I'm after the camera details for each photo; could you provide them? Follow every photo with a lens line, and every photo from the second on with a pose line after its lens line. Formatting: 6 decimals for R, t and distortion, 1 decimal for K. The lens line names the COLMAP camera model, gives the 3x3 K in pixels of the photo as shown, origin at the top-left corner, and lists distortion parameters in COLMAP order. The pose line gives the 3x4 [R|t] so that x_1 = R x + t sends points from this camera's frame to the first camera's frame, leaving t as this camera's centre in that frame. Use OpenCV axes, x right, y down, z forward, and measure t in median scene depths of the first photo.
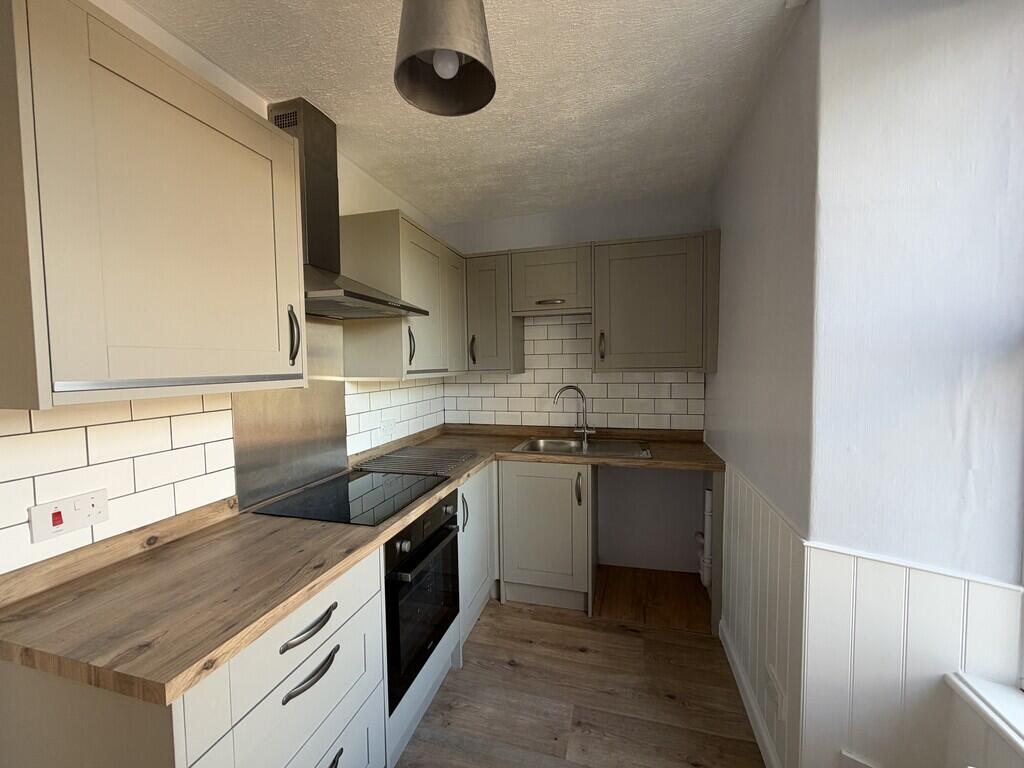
lens RADIAL K [[410.0, 0, 510.7], [0, 410.0, 382.6], [0, 0, 1]] dist [0.002783, 0.000029]
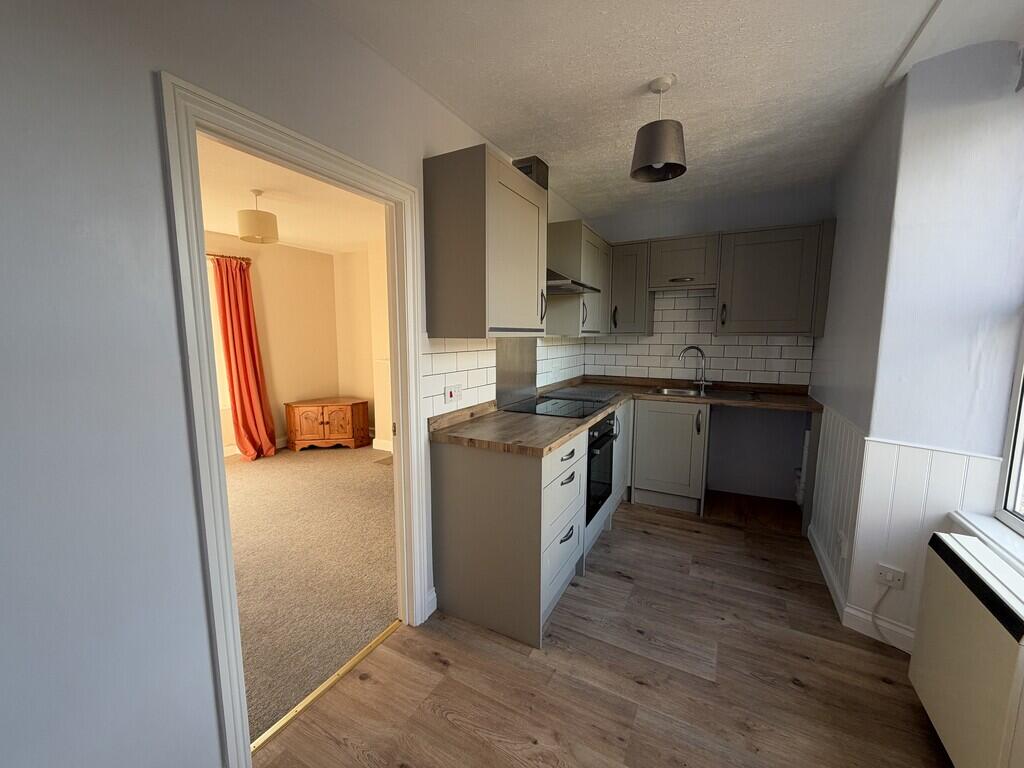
lens RADIAL K [[410.0, 0, 511.1], [0, 410.0, 382.5], [0, 0, 1]] dist [0.002783, 0.000029]
pose [[0.976821, 0.040905, -0.210111, -0.158148], [-0.025534, 0.996830, 0.075357, 0.045134], [0.212527, -0.068245, 0.974769, -0.434136]]
